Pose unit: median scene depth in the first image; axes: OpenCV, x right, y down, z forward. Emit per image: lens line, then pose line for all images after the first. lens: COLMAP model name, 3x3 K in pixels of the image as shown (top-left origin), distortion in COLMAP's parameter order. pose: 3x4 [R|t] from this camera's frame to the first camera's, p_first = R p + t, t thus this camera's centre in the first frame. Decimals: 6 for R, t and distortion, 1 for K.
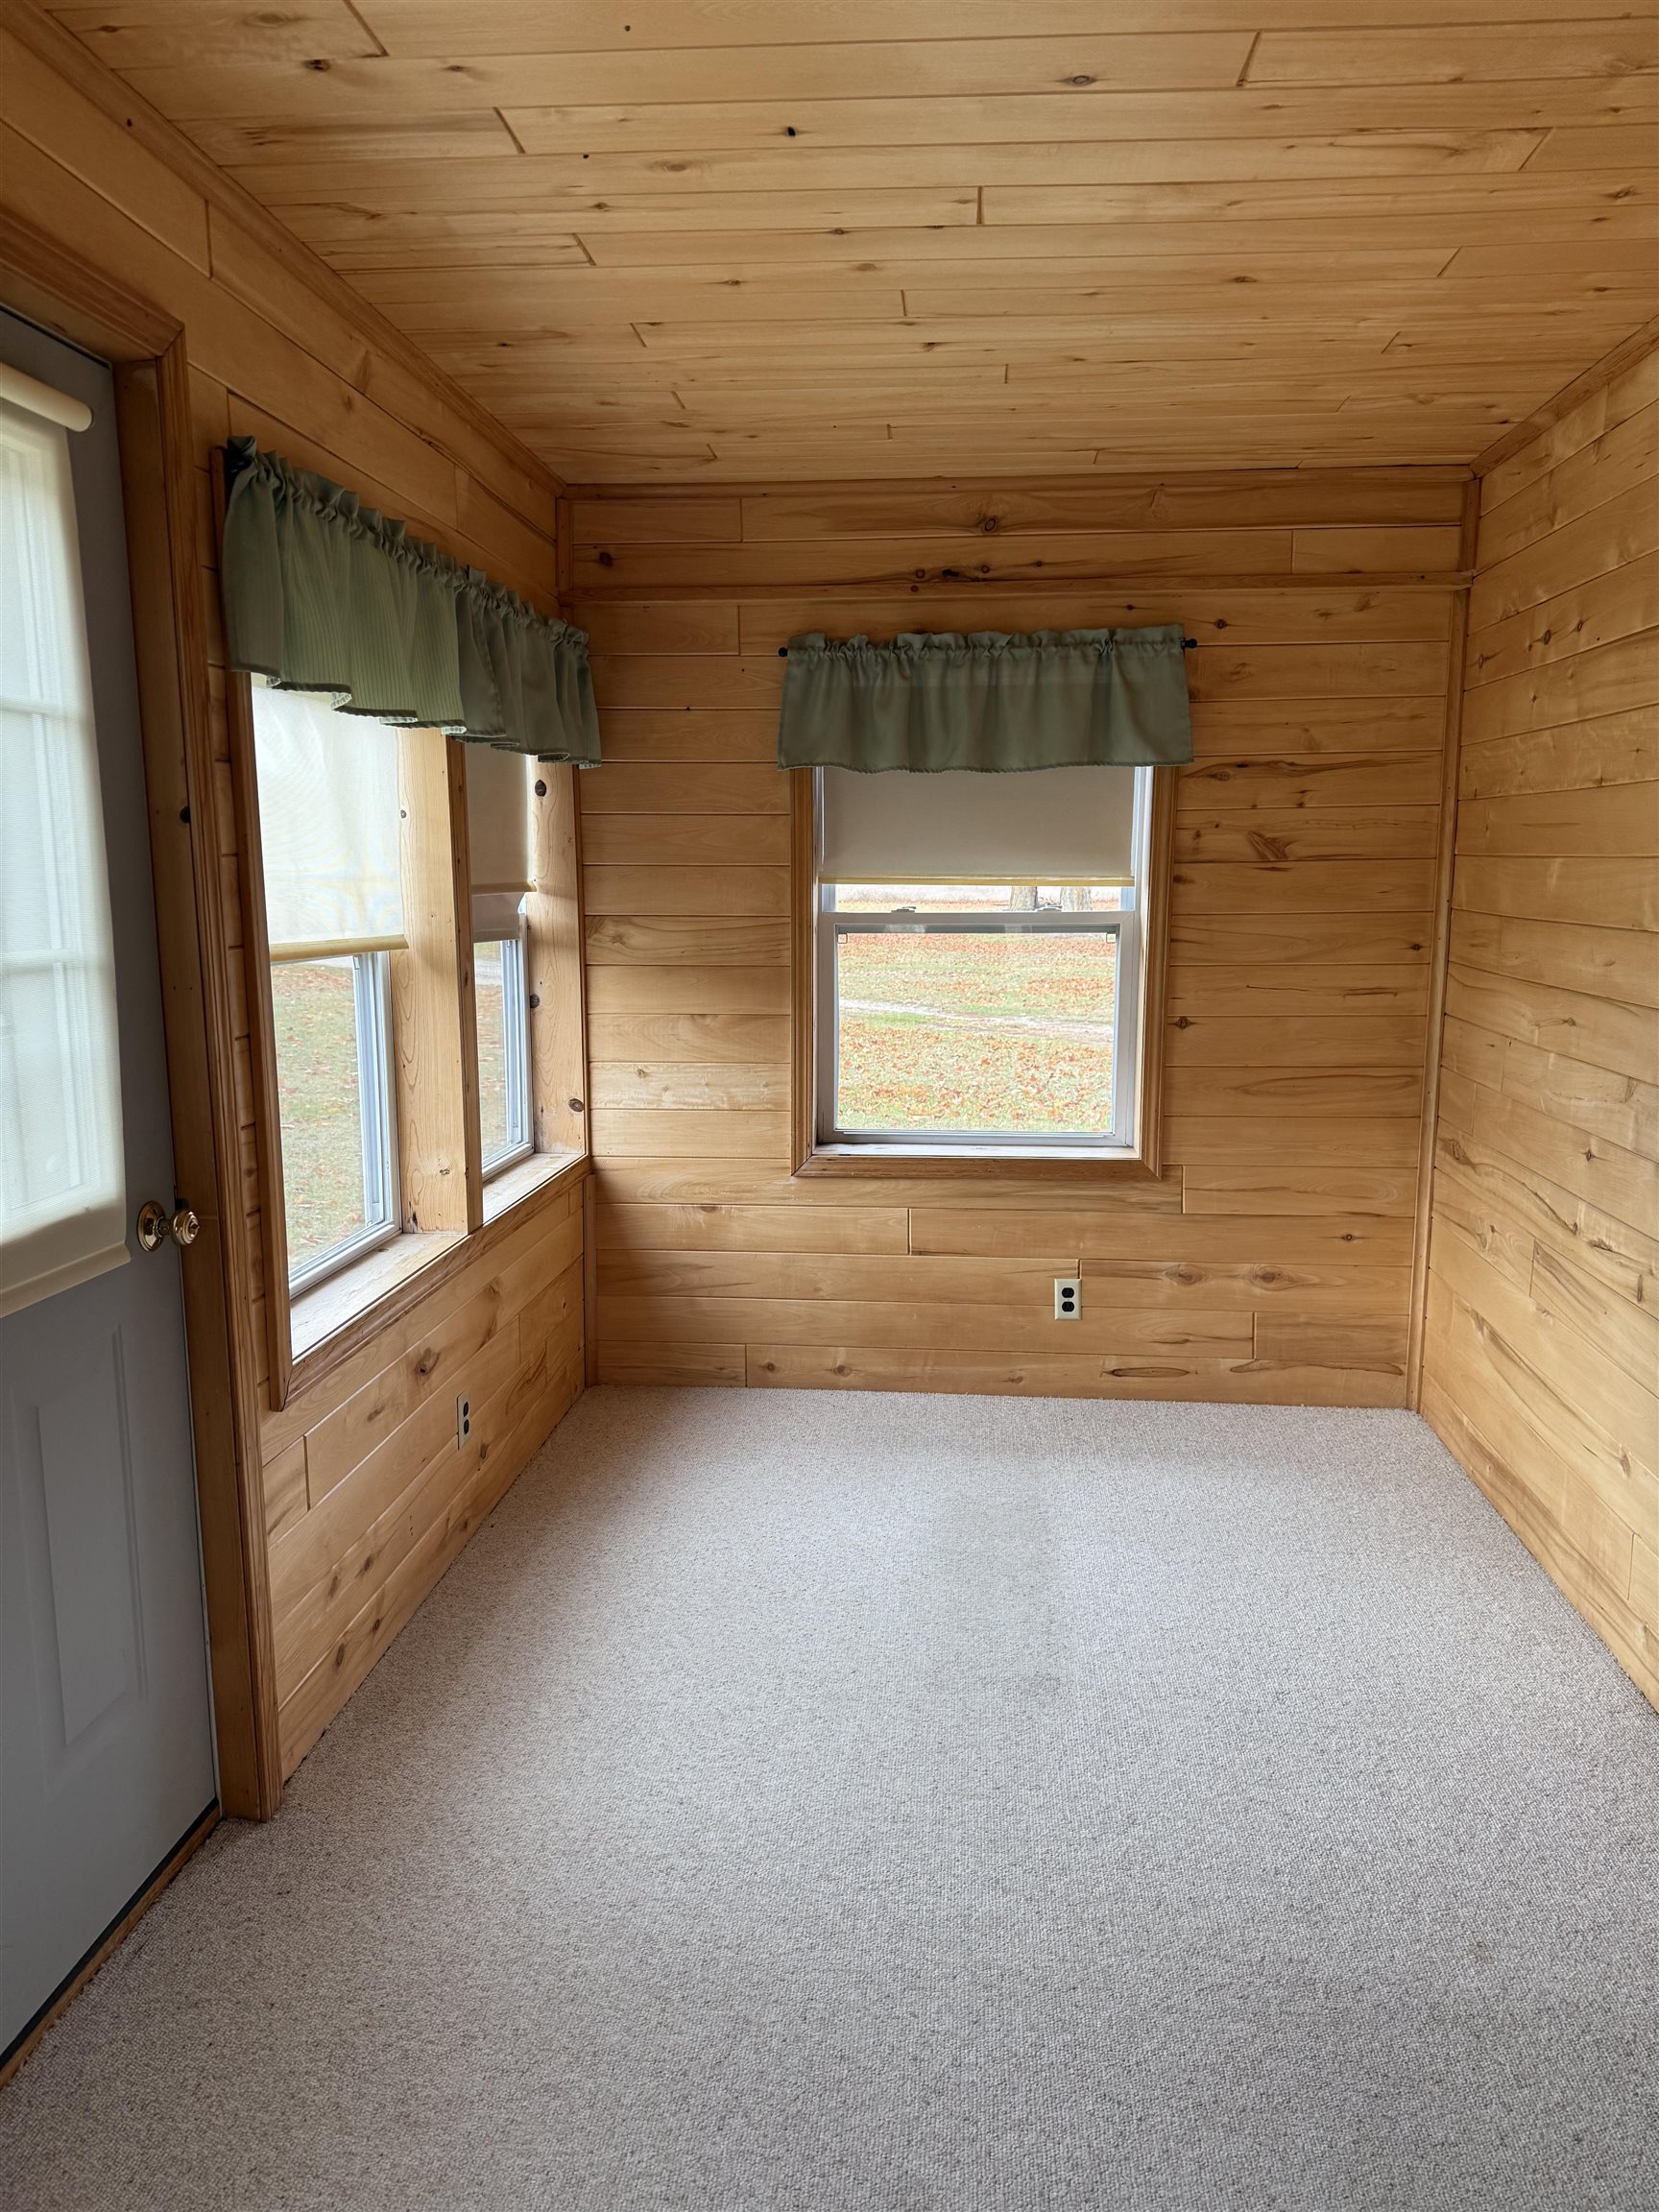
lens RADIAL K [[1548.3, 0, 833.0], [0, 1548.3, 1115.9], [0, 0, 1]] dist [0.089281, -0.004290]
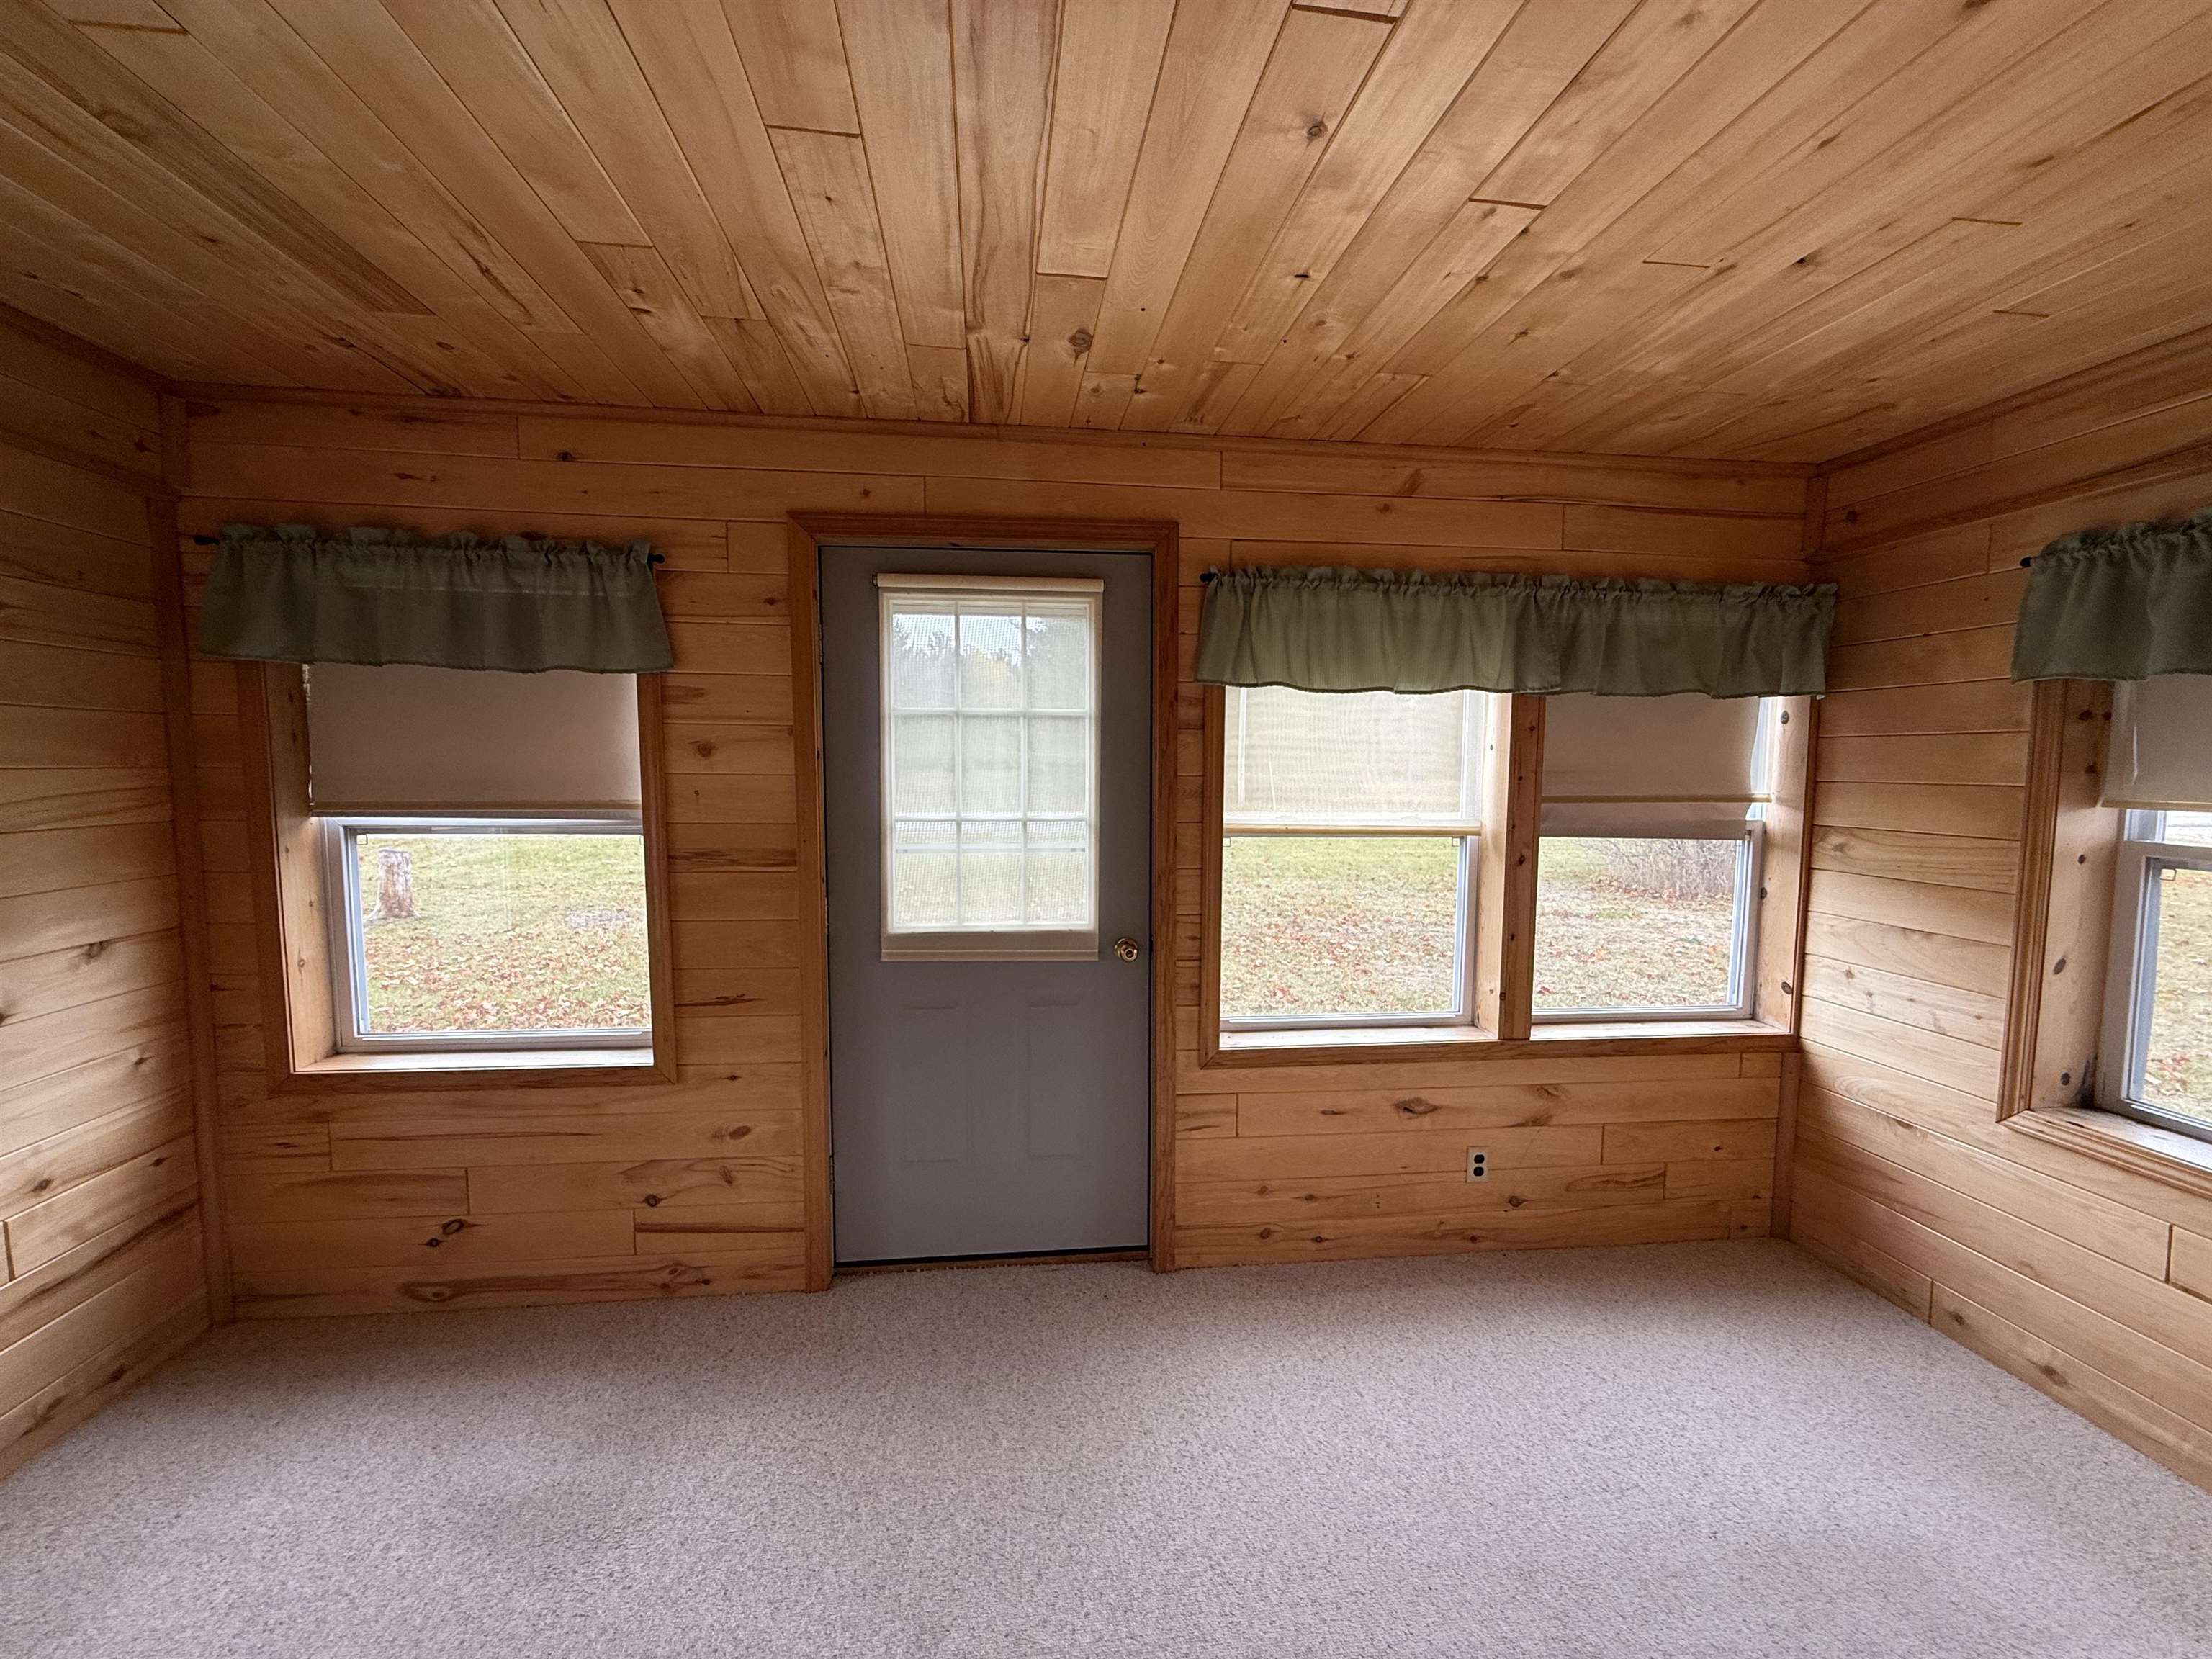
lens RADIAL K [[881.3, 0, 1101.0], [0, 881.3, 827.9], [0, 0, 1]] dist [0.000343, 0.001503]
pose [[0.207865, 0.075110, -0.975269, 0.366833], [-0.162755, 0.985805, 0.041233, -0.070091], [0.964522, 0.150159, 0.217139, 0.363615]]
